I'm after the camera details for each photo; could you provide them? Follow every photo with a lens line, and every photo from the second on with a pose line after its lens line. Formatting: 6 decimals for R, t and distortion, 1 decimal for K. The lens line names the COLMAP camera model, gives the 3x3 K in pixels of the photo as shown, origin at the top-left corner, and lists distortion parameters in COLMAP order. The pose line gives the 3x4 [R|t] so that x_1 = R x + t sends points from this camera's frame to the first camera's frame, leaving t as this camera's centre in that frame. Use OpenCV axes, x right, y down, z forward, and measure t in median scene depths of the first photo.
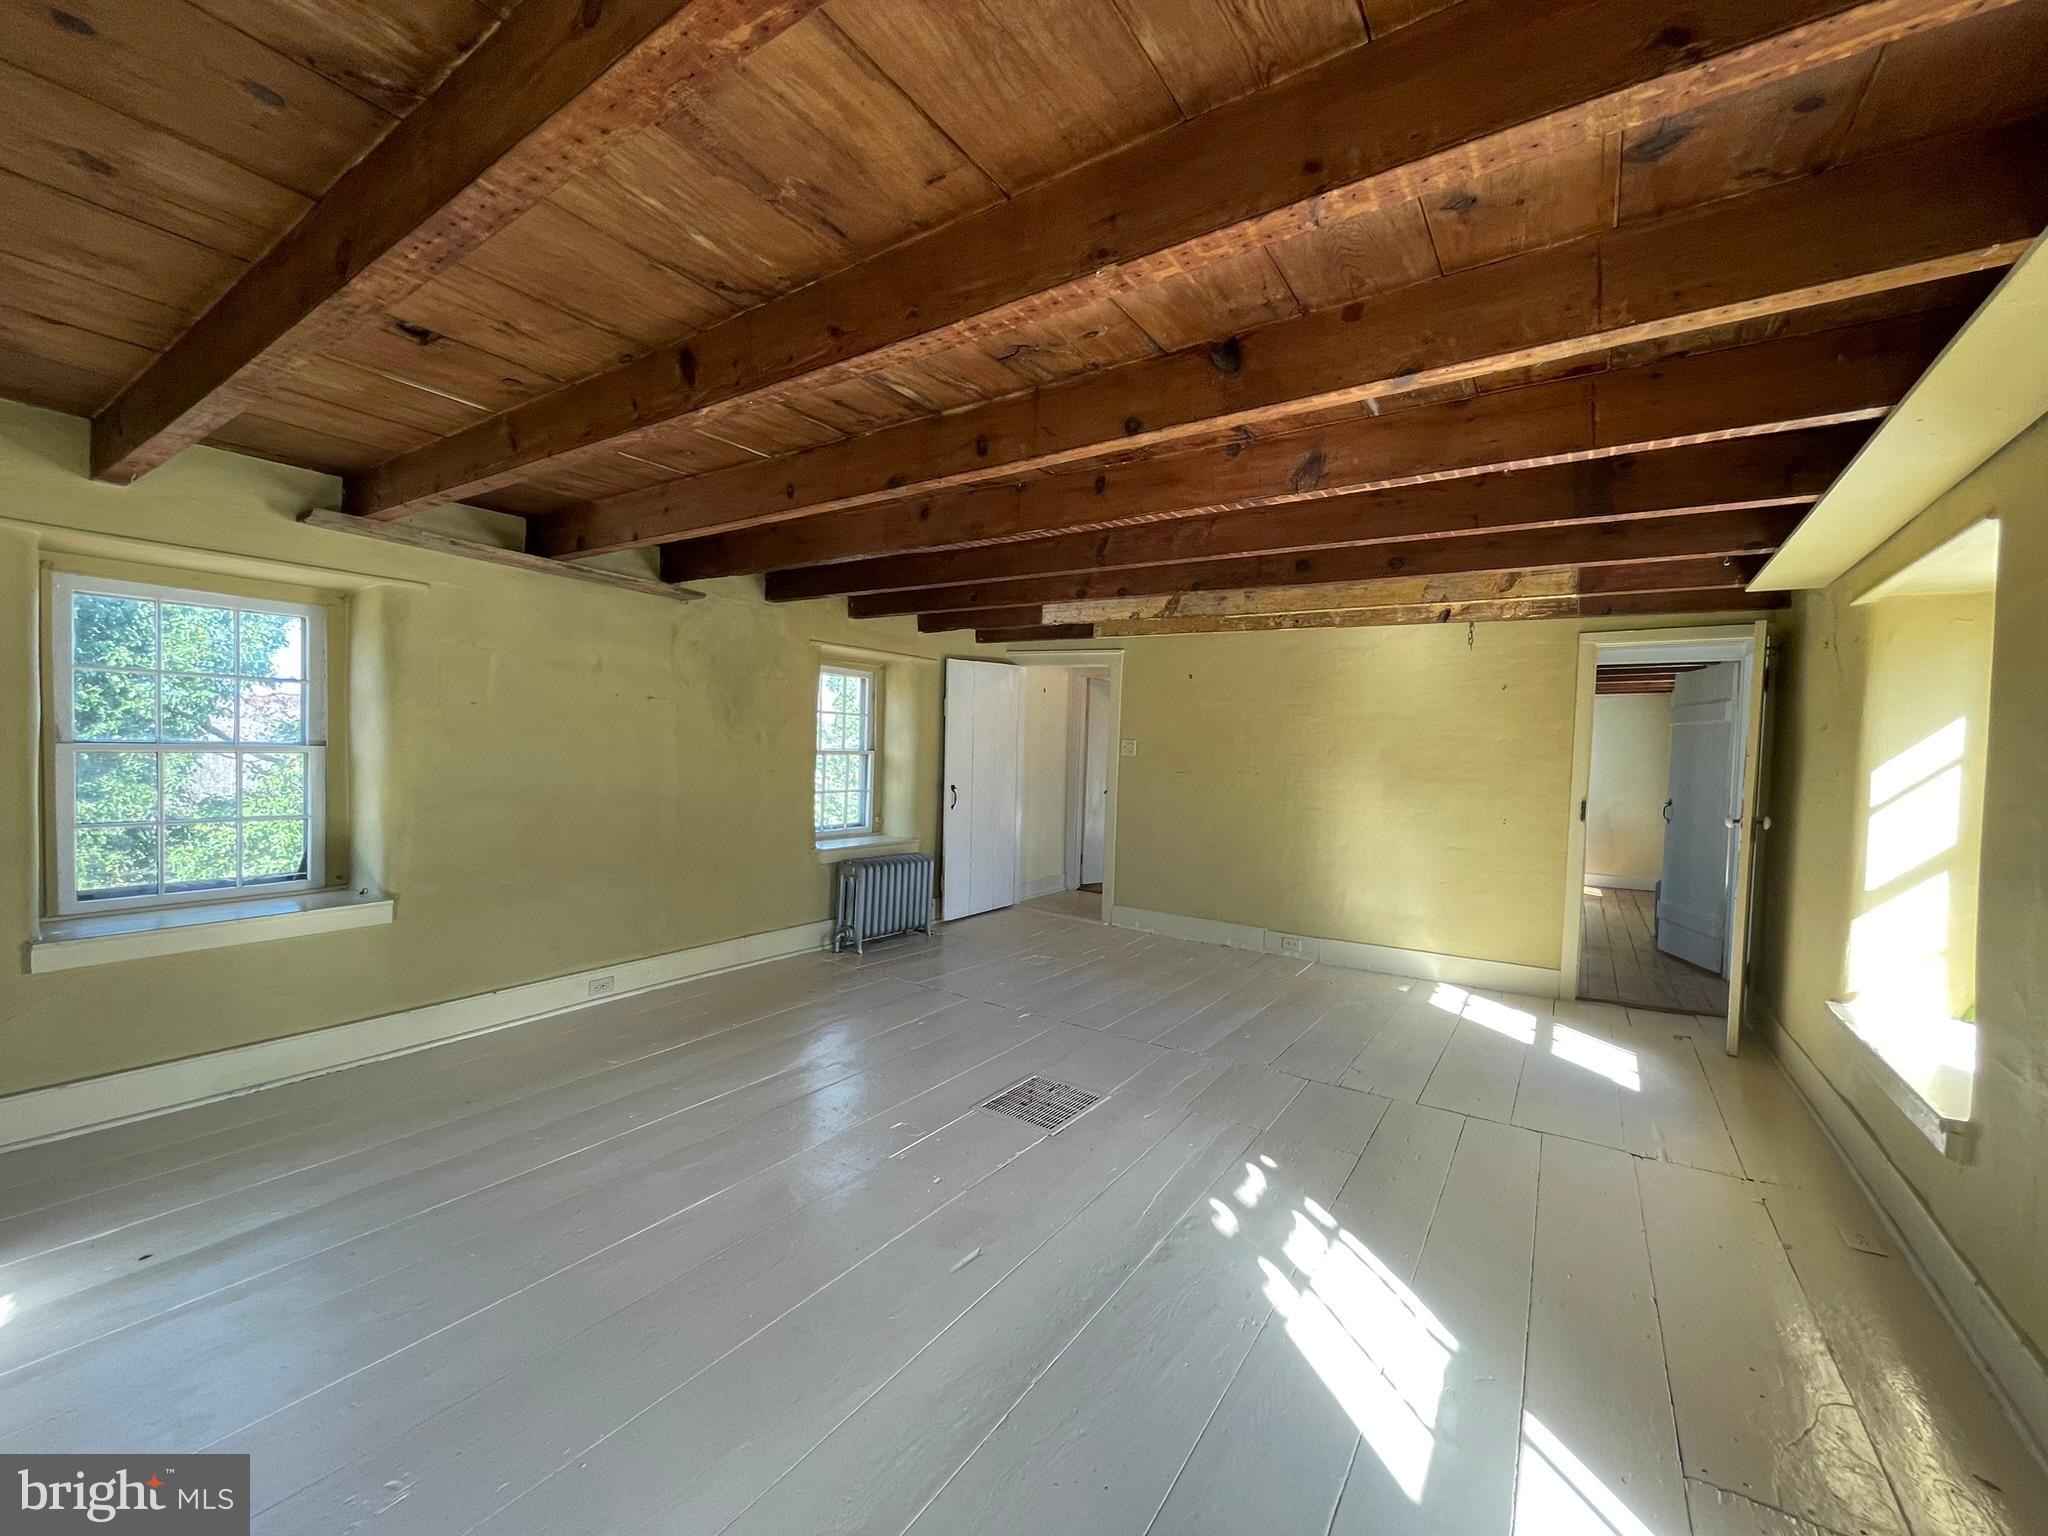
lens RADIAL K [[835.7, 0, 1029.1], [0, 835.7, 761.1], [0, 0, 1]] dist [-0.000773, 0.000141]
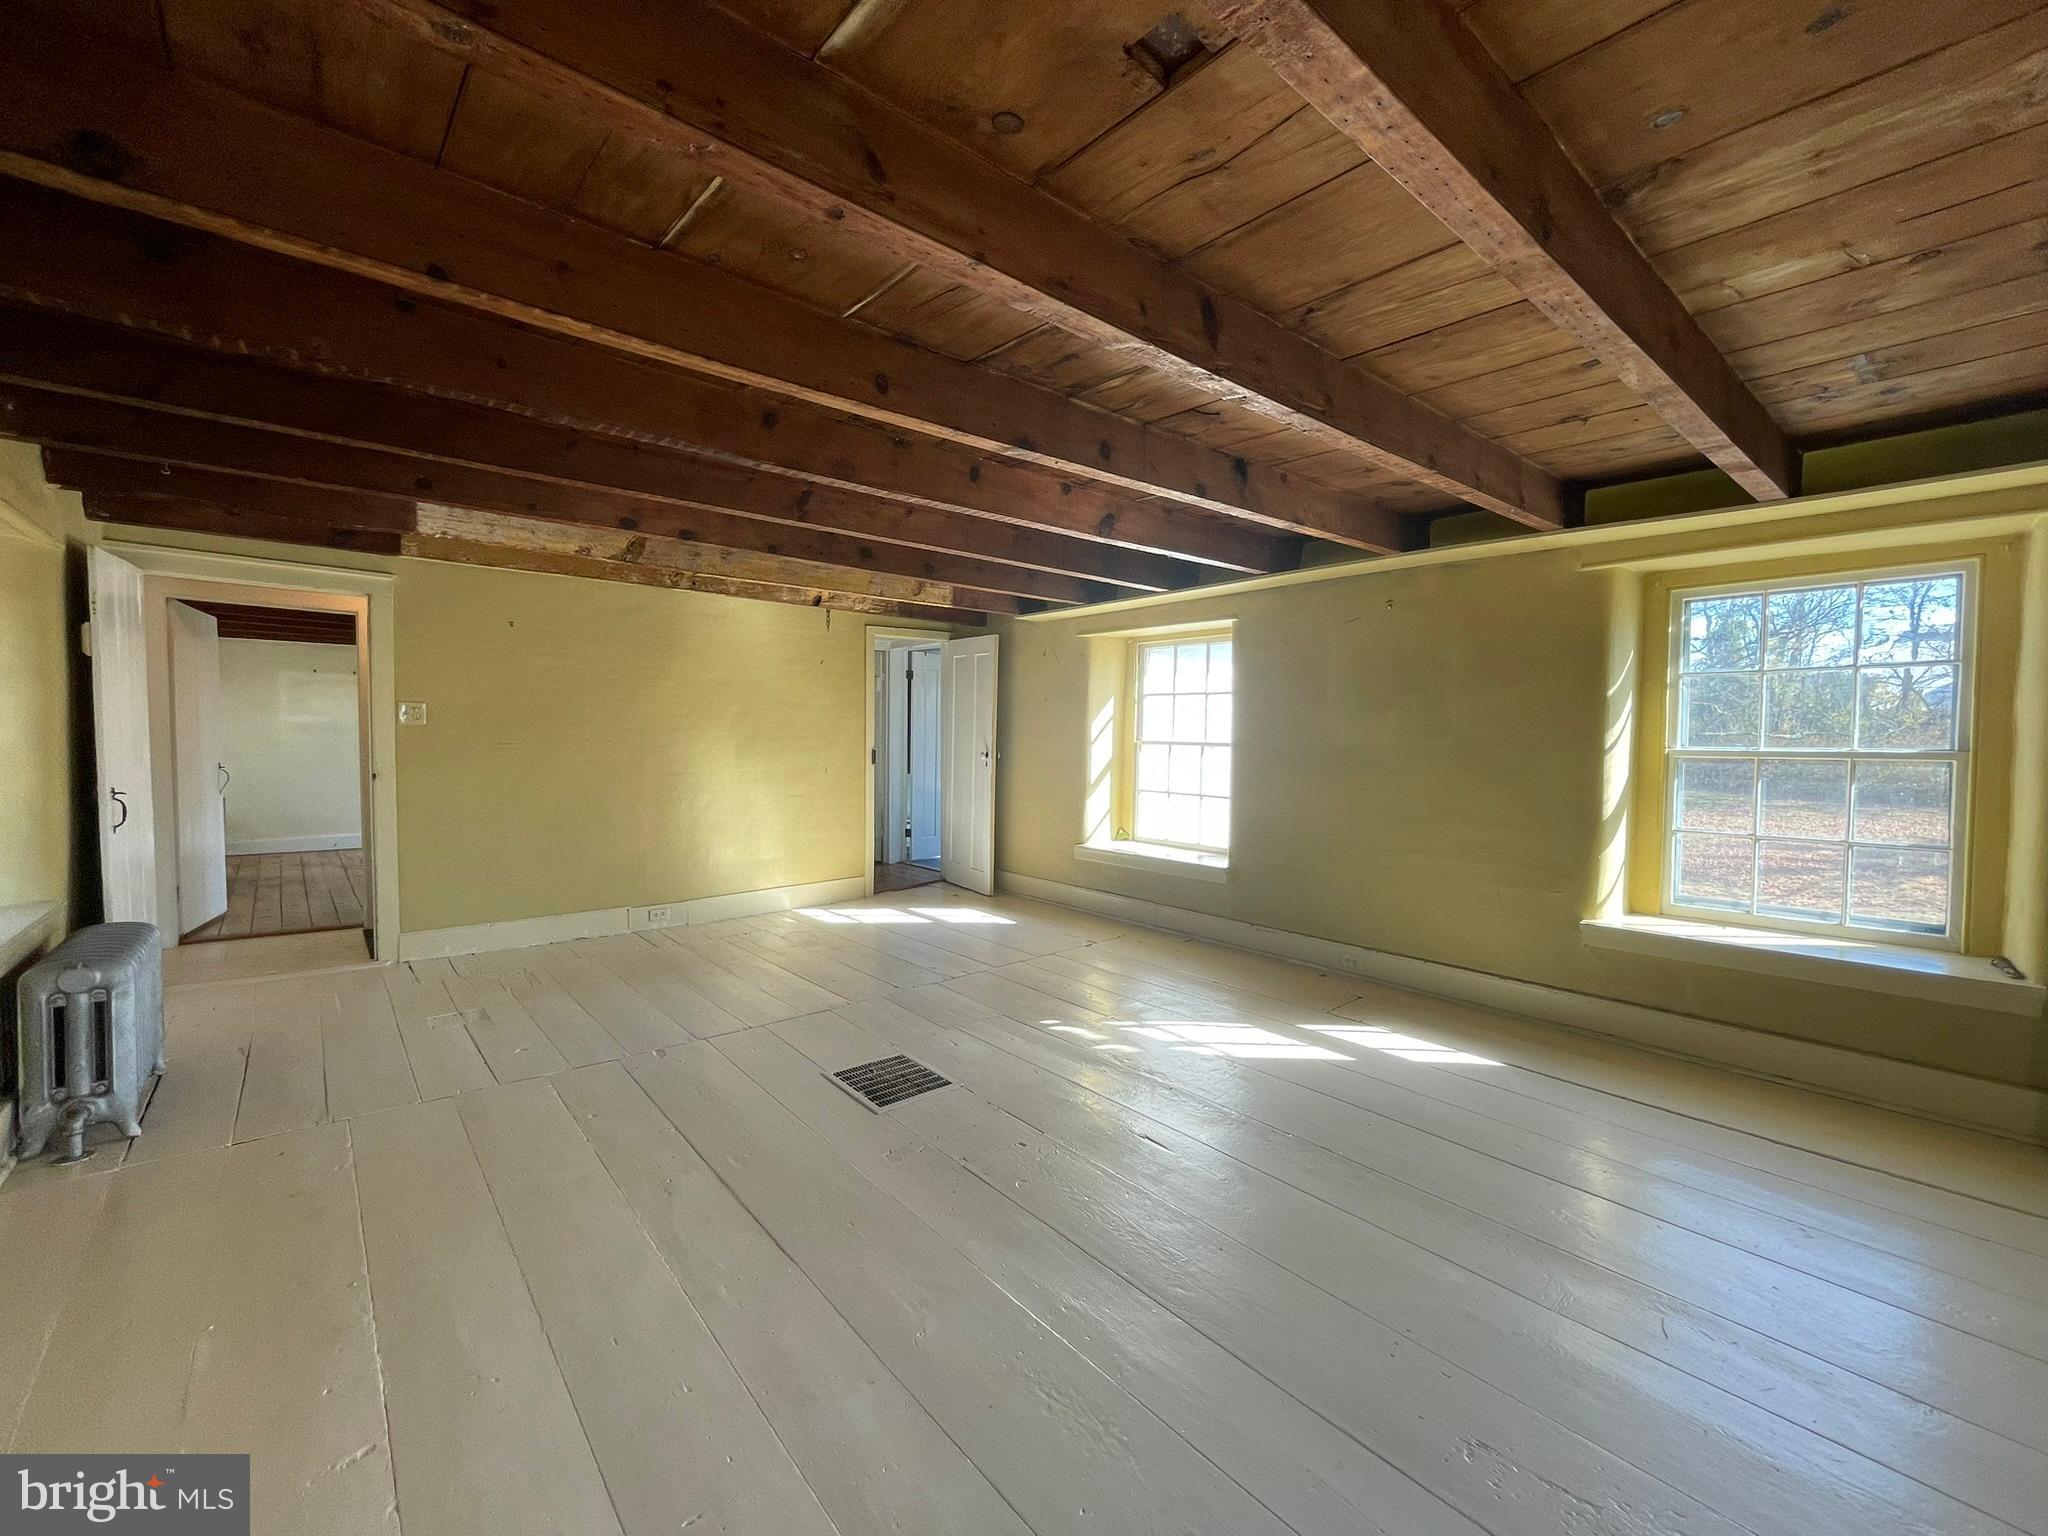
lens RADIAL K [[835.7, 0, 1025.8], [0, 835.7, 769.0], [0, 0, 1]] dist [-0.000773, 0.000141]
pose [[0.268334, -0.075877, 0.960333, -0.876380], [0.014476, 0.997098, 0.074737, -0.029311], [-0.963217, -0.006152, 0.268654, 0.593415]]
